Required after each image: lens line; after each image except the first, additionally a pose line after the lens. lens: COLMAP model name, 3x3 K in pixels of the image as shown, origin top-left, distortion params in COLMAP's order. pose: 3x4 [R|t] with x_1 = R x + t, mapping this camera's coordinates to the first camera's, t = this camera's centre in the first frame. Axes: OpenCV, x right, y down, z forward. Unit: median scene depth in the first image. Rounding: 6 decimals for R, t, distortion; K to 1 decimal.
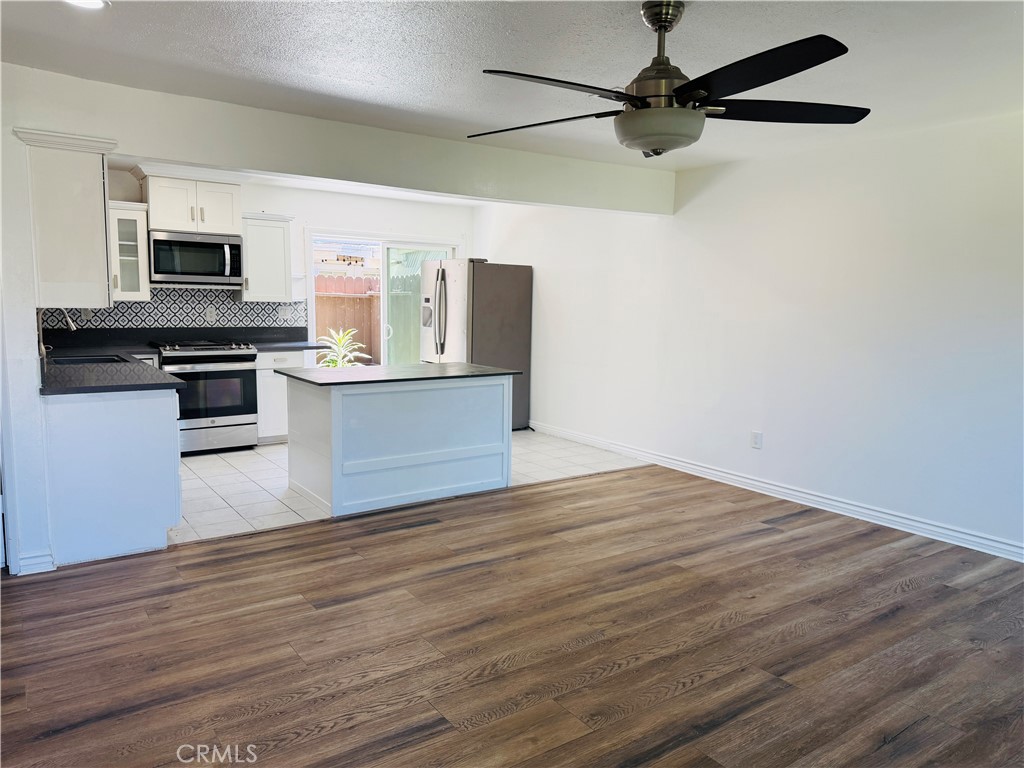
lens RADIAL K [[721.7, 0, 513.9], [0, 721.7, 382.6], [0, 0, 1]] dist [0.067306, -0.092104]
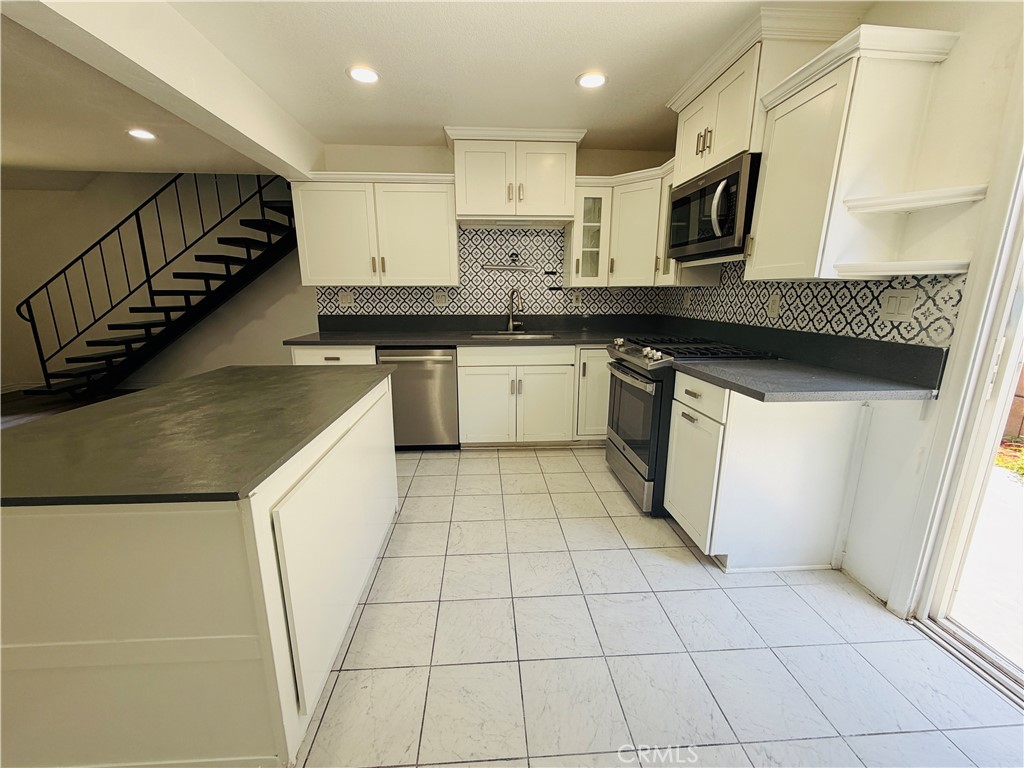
lens RADIAL K [[408.6, 0, 509.3], [0, 408.6, 385.2], [0, 0, 1]] dist [0.000579, 0.000187]
pose [[-0.523537, 0.168954, -0.835083, -0.020135], [-0.109467, 0.958679, 0.262587, -0.148912], [0.844942, 0.228888, -0.483409, 1.548121]]
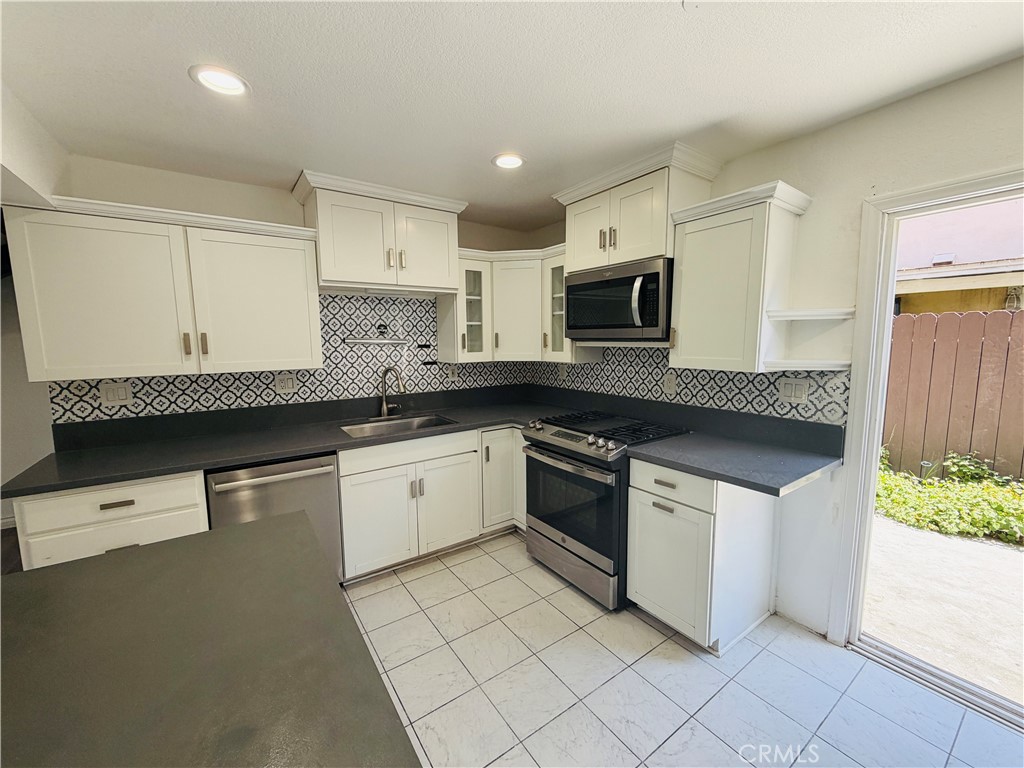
lens RADIAL K [[408.6, 0, 509.3], [0, 408.6, 385.2], [0, 0, 1]] dist [0.000579, 0.000187]
pose [[-0.008107, 0.094694, -0.995473, -0.057449], [-0.106779, 0.989732, 0.095018, -0.175110], [0.994250, 0.107066, 0.002087, 1.326750]]
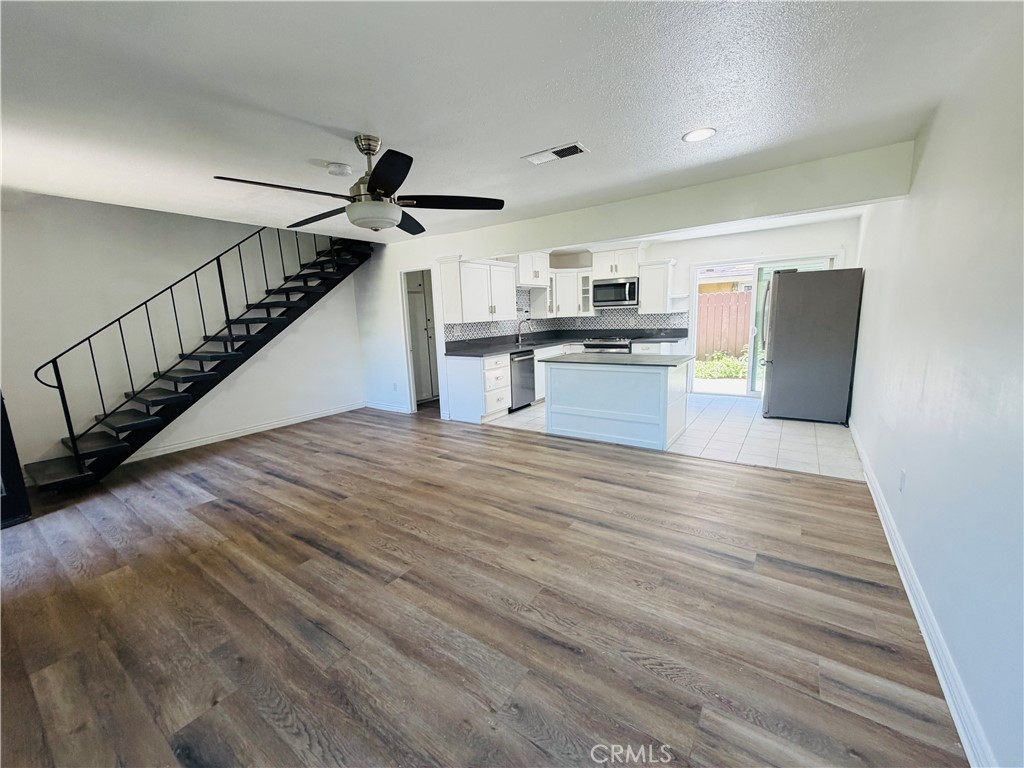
lens RADIAL K [[408.6, 0, 509.3], [0, 408.6, 385.2], [0, 0, 1]] dist [0.000579, 0.000187]
pose [[0.337168, 0.129720, -0.932465, 0.709373], [-0.064513, 0.991317, 0.114580, -0.052438], [0.939231, 0.021523, 0.342609, 0.567874]]
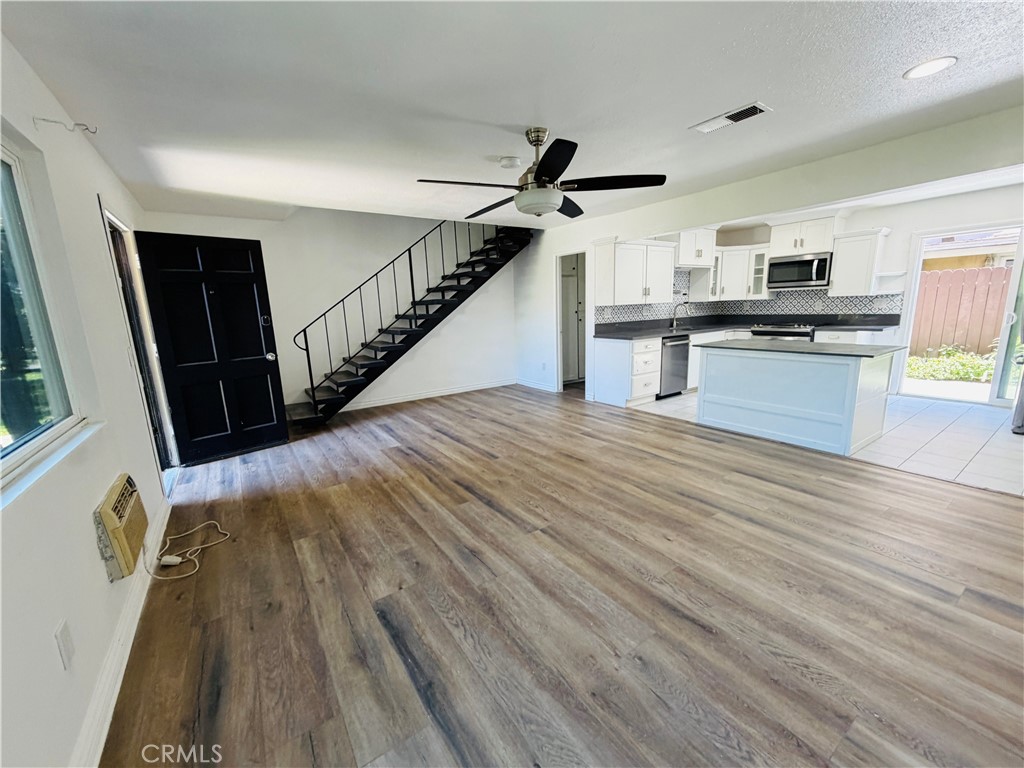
lens RADIAL K [[408.6, 0, 509.3], [0, 408.6, 385.2], [0, 0, 1]] dist [0.000579, 0.000187]
pose [[-0.014189, 0.173087, -0.984804, 0.744528], [-0.080702, 0.981492, 0.173668, -0.040535], [0.996637, 0.081940, 0.000042, 0.560301]]
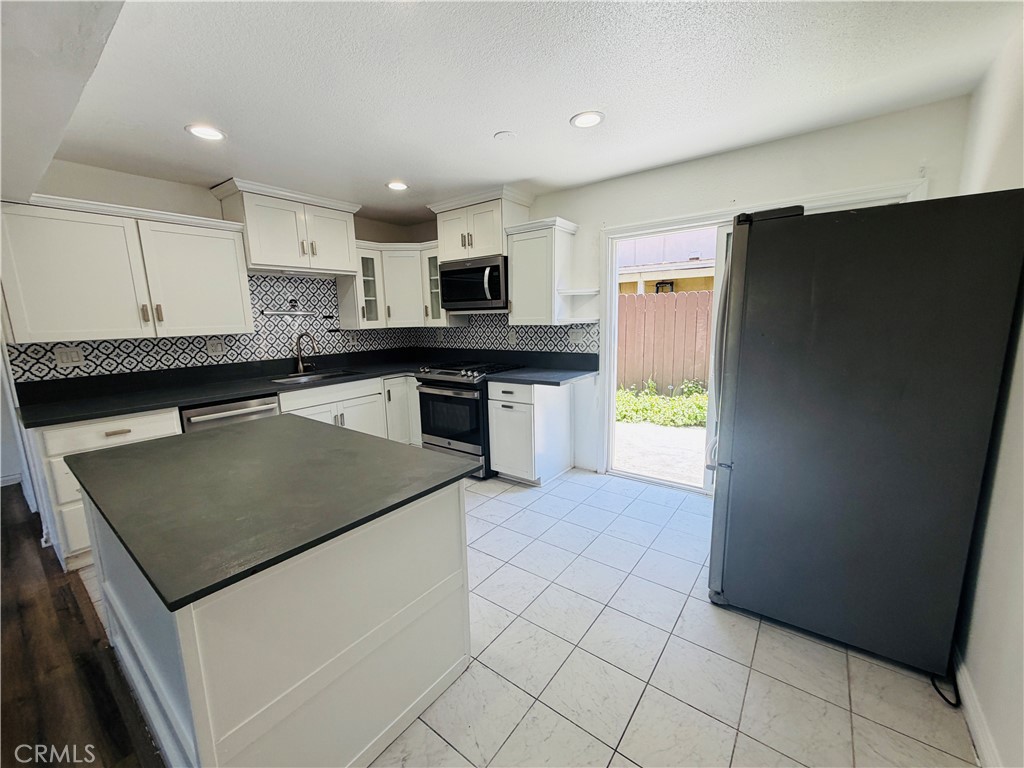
lens RADIAL K [[408.6, 0, 509.3], [0, 408.6, 385.2], [0, 0, 1]] dist [0.000579, 0.000187]
pose [[0.300668, 0.133119, -0.944393, 0.214256], [-0.081276, 0.990185, 0.113697, -0.144479], [0.950259, 0.042571, 0.308536, 1.278731]]
